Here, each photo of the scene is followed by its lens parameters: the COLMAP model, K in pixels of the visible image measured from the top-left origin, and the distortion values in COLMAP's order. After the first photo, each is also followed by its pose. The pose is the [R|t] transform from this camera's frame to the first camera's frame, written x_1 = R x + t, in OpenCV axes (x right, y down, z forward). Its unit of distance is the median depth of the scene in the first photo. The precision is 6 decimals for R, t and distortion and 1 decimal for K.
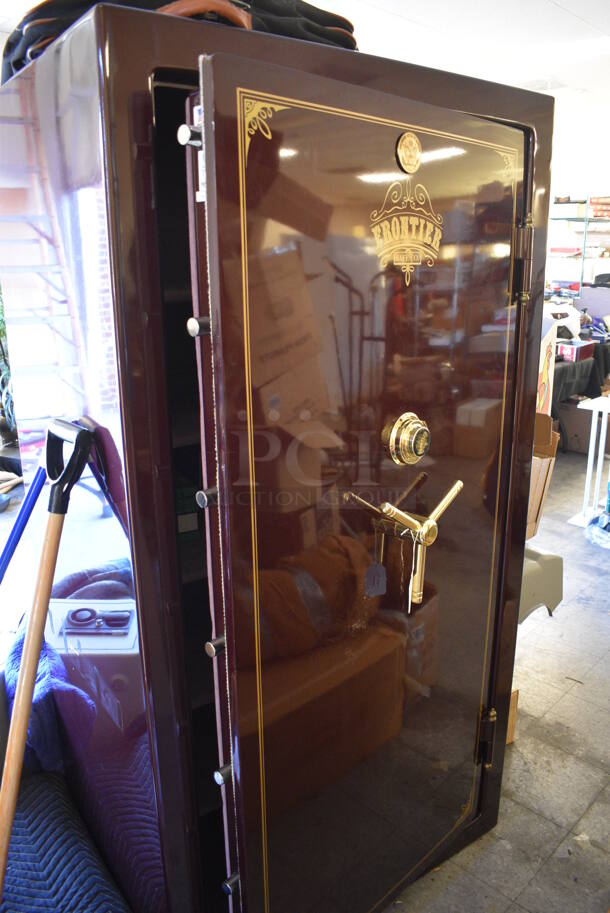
lens RADIAL K [[712.6, 0, 305.0], [0, 712.6, 456.5], [0, 0, 1]] dist [-0.105783, 0.005083]
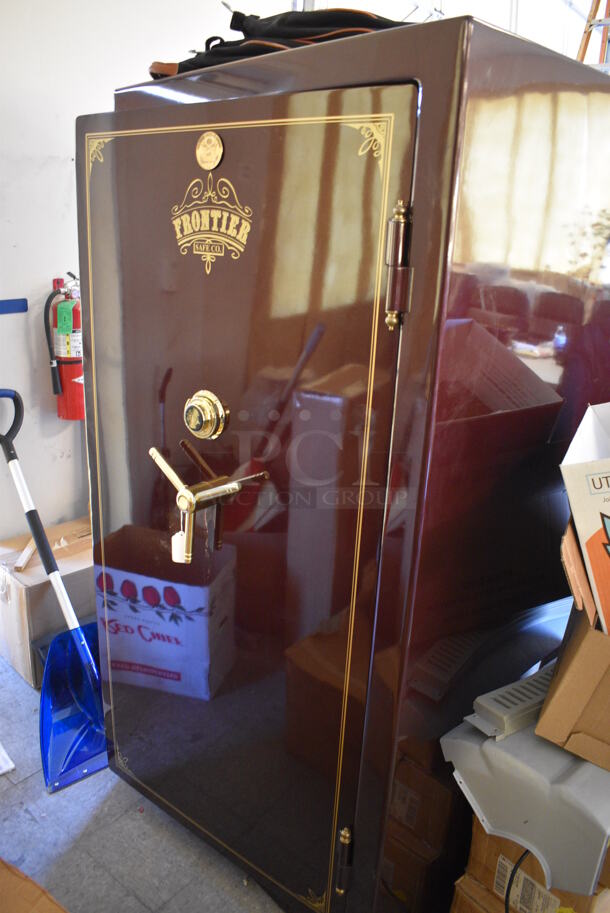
lens RADIAL K [[704.0, 0, 305.0], [0, 704.0, 456.5], [0, 0, 1]] dist [-0.092633, 0.001977]
pose [[0.105261, 0.326839, -0.939200, 1.284285], [-0.319222, 0.905569, 0.279359, -0.340292], [0.941816, 0.270407, 0.199656, 1.018042]]
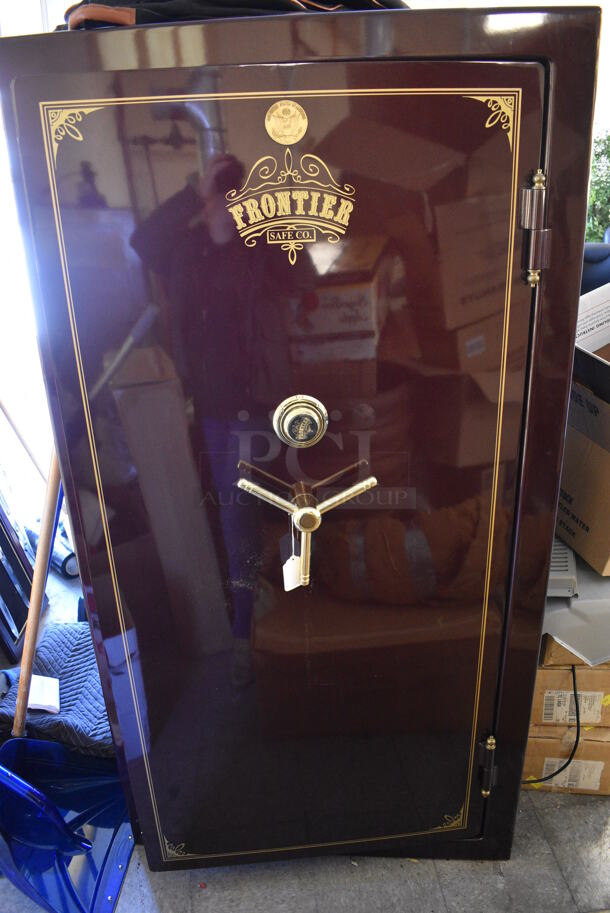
lens RADIAL K [[704.0, 0, 305.0], [0, 704.0, 456.5], [0, 0, 1]] dist [-0.092633, 0.001977]
pose [[0.759505, 0.231205, -0.608027, 0.805858], [-0.149716, 0.971741, 0.182495, -0.166893], [0.633039, -0.047574, 0.772657, 0.271135]]
